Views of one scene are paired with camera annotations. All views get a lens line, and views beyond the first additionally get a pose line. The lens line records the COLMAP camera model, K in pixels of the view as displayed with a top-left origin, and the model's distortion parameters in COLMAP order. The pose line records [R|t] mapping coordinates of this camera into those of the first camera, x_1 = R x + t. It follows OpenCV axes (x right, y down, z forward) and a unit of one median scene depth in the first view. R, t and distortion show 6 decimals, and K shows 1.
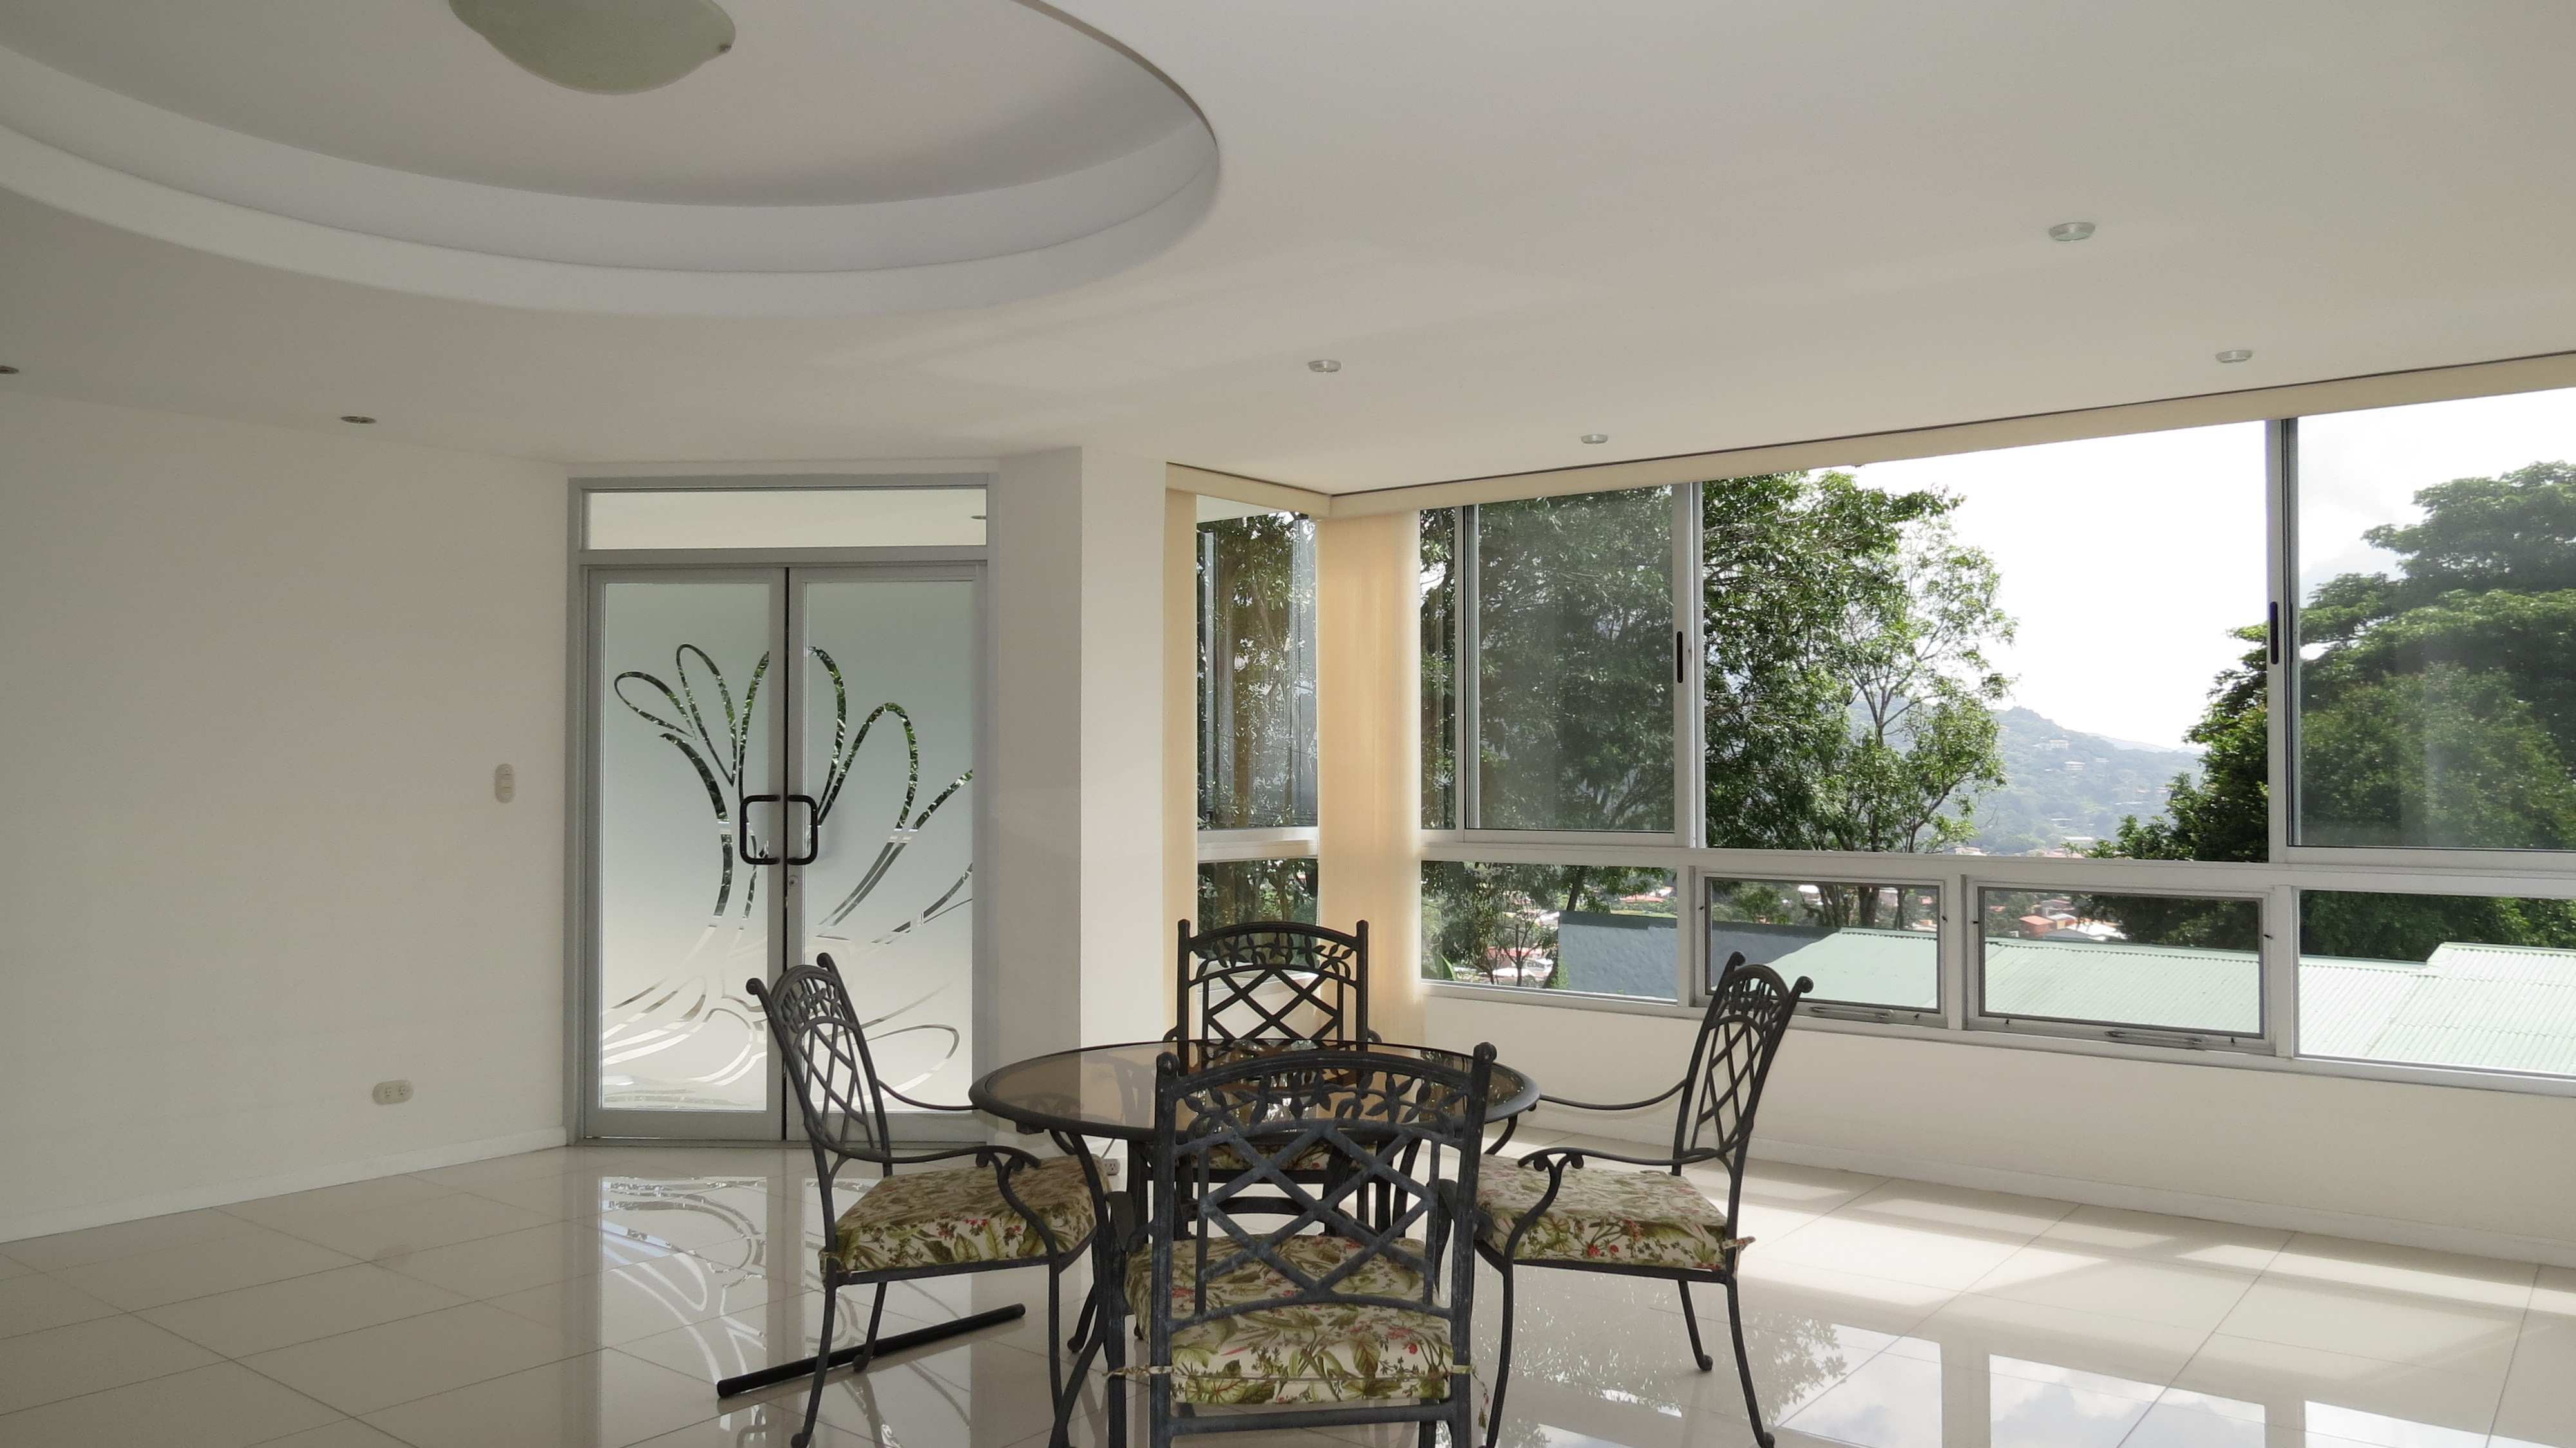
lens RADIAL K [[1862.9, 0, 1296.9], [0, 1862.9, 716.9], [0, 0, 1]] dist [-0.004528, 0.010380]
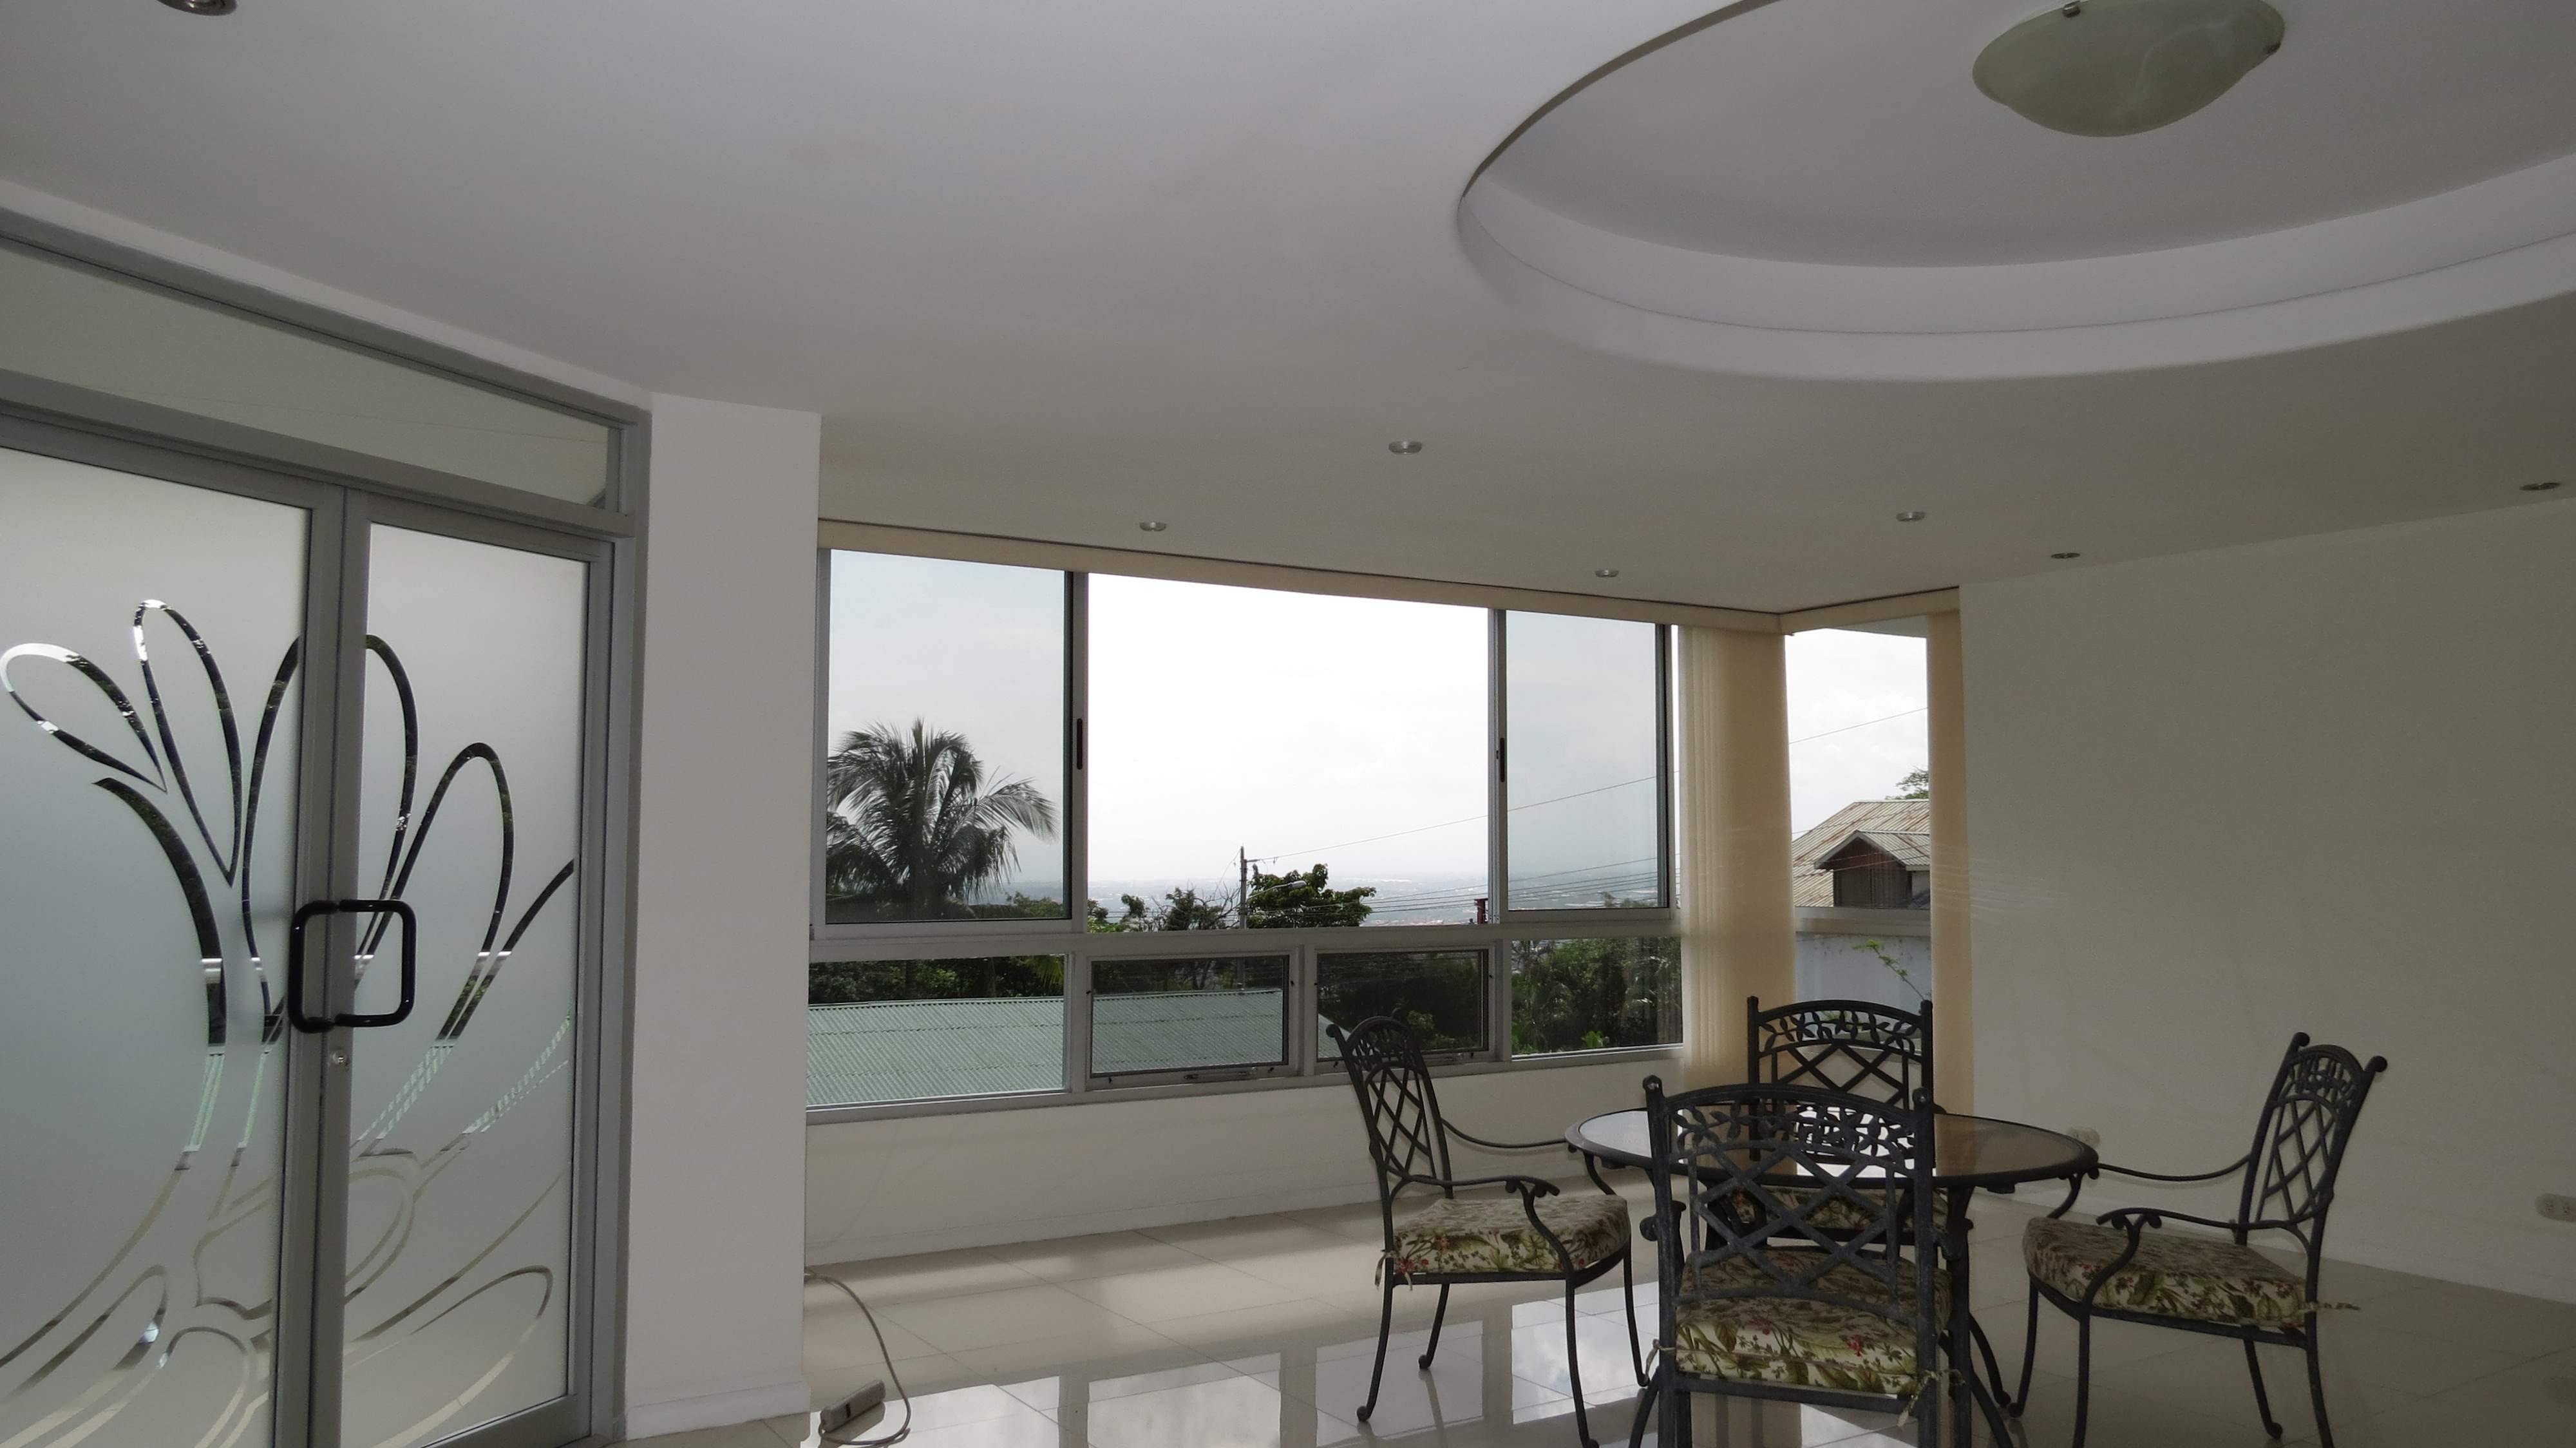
lens RADIAL K [[1870.2, 0, 1289.1], [0, 1870.2, 717.8], [0, 0, 1]] dist [-0.018288, 0.000786]
pose [[0.318089, 0.071279, 0.945377, -0.662860], [-0.028687, 0.997437, -0.065552, 0.014969], [-0.947627, -0.006268, 0.319319, 0.525027]]
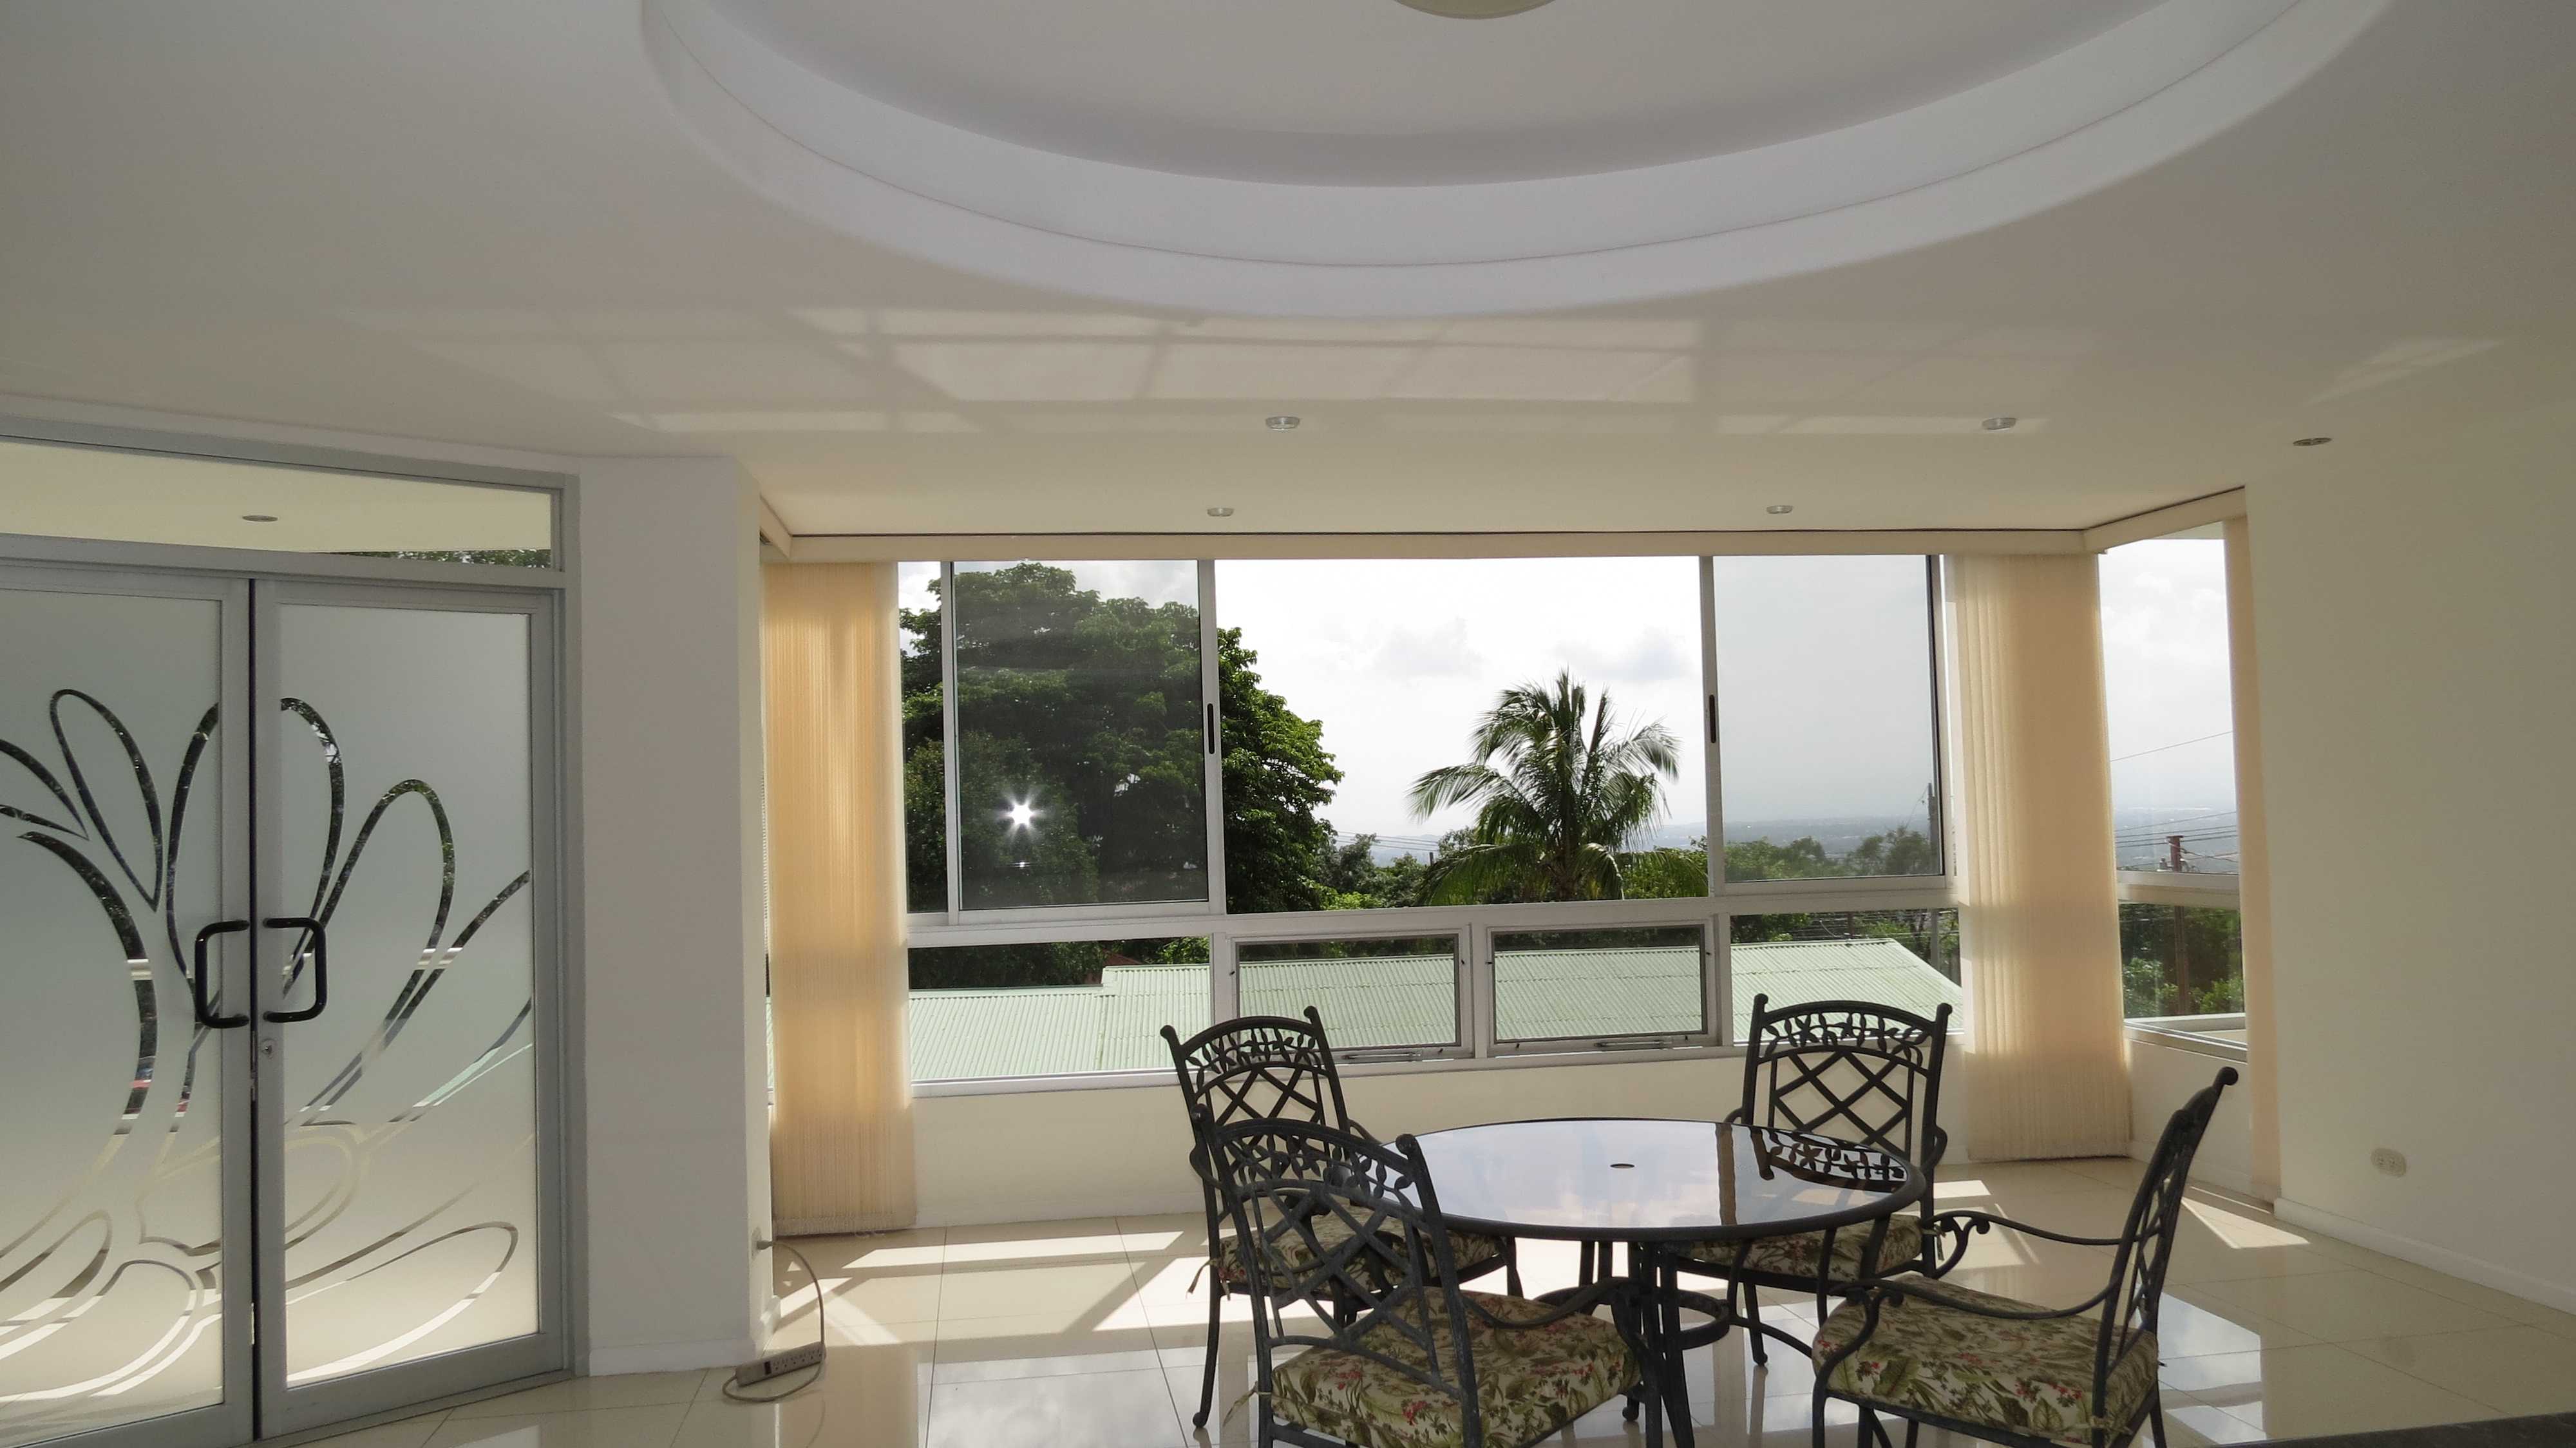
lens RADIAL K [[1862.9, 0, 1296.9], [0, 1862.9, 716.9], [0, 0, 1]] dist [-0.004528, 0.010380]
pose [[0.668468, 0.018142, 0.743520, -0.489270], [0.005215, 0.999564, -0.029078, -0.008197], [-0.743723, 0.023316, 0.668082, 0.263085]]
